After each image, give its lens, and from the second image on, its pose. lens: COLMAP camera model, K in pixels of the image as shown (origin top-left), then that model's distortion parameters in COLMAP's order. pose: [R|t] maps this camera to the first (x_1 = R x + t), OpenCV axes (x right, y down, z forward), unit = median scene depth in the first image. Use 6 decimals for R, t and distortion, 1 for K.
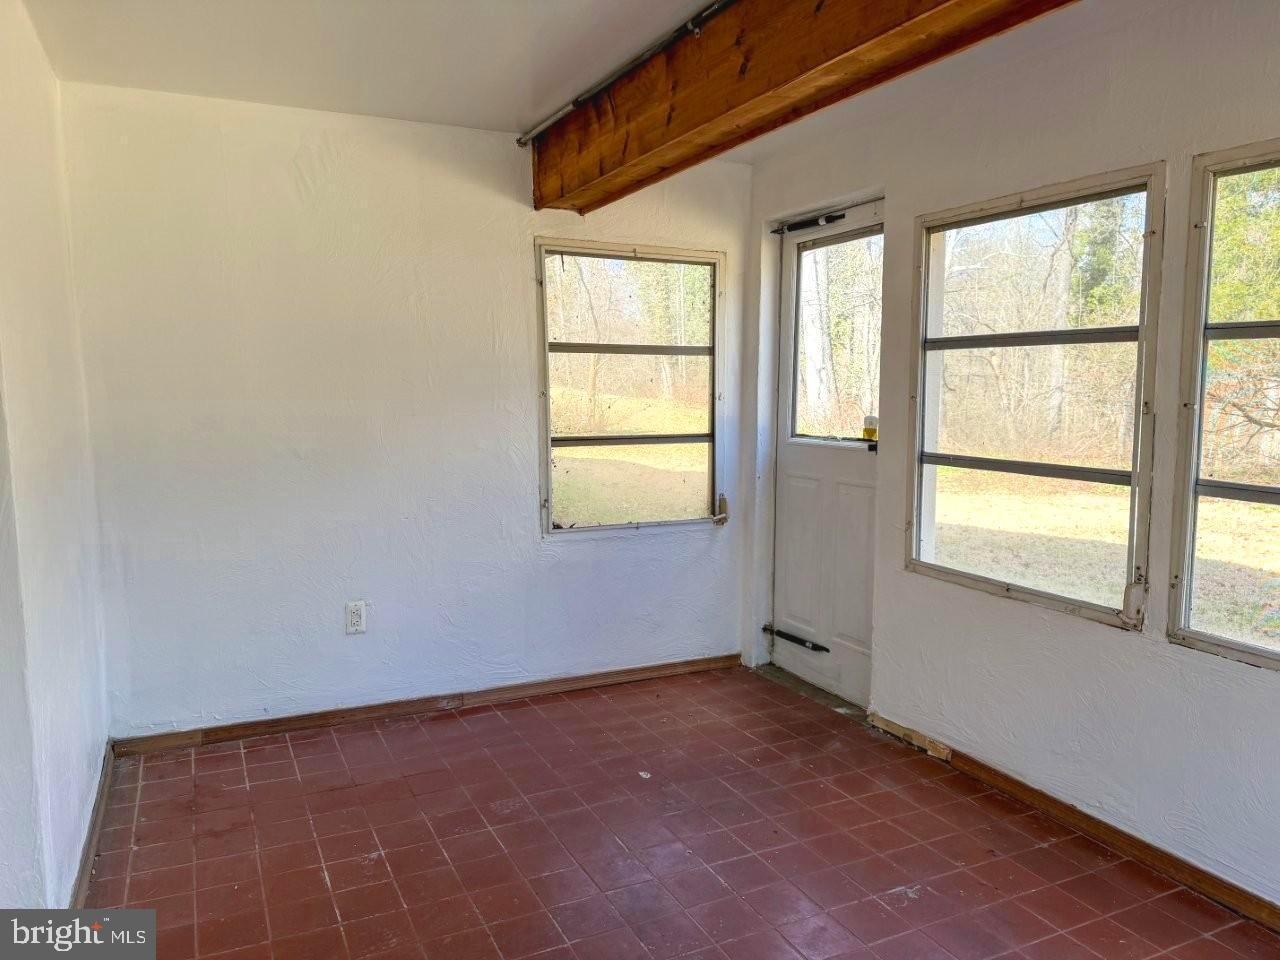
lens RADIAL K [[887.9, 0, 640.0], [0, 887.9, 480.0], [0, 0, 1]] dist [0.101271, -0.142957]
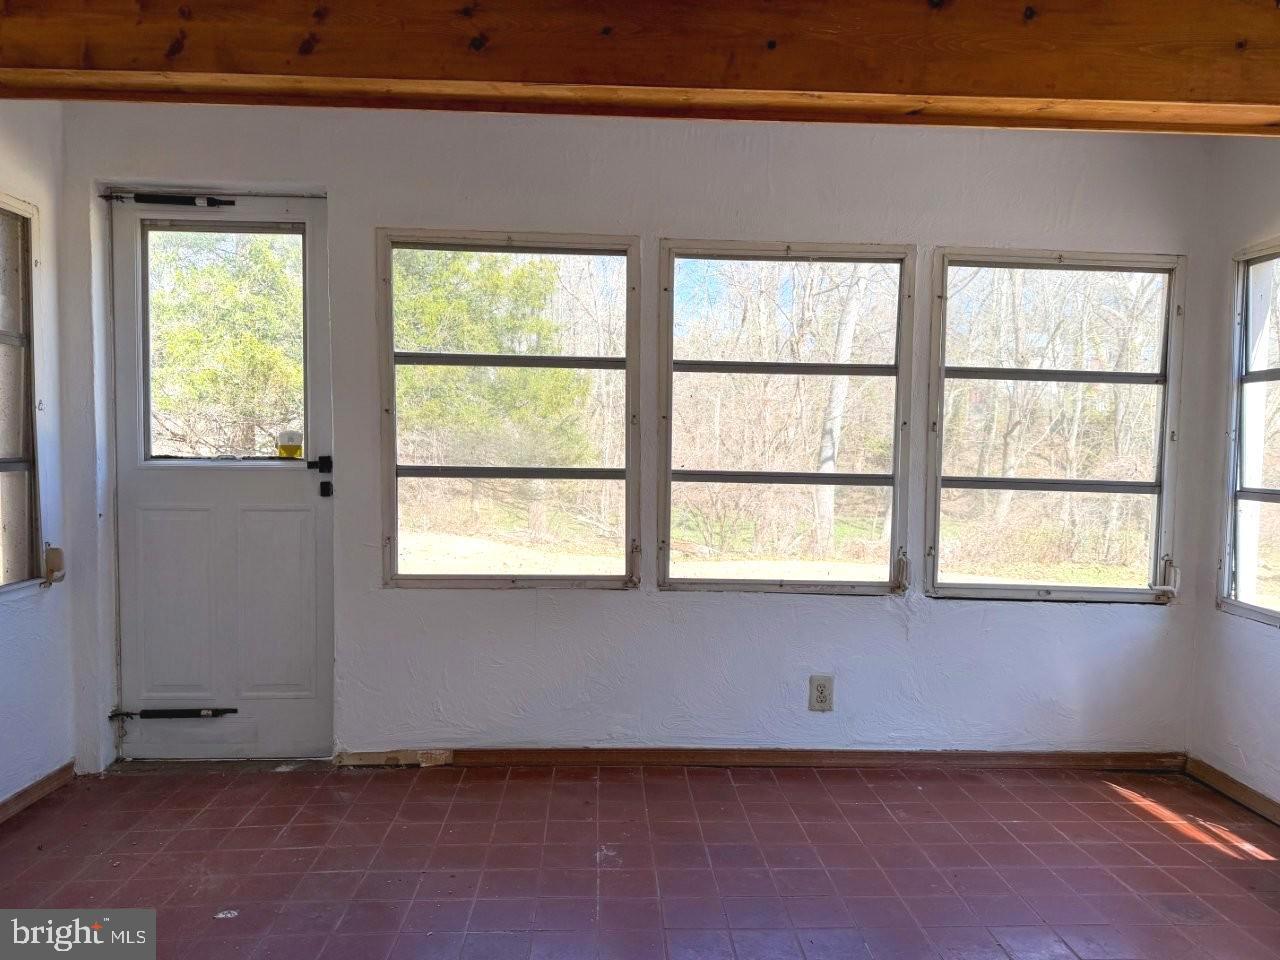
lens RADIAL K [[912.6, 0, 640.0], [0, 912.6, 480.0], [0, 0, 1]] dist [0.000967, -0.034430]
pose [[0.379355, -0.036702, 0.924523, -0.489614], [0.085611, 0.996319, 0.004424, 0.003581], [-0.921282, 0.077471, 0.381101, 0.351115]]
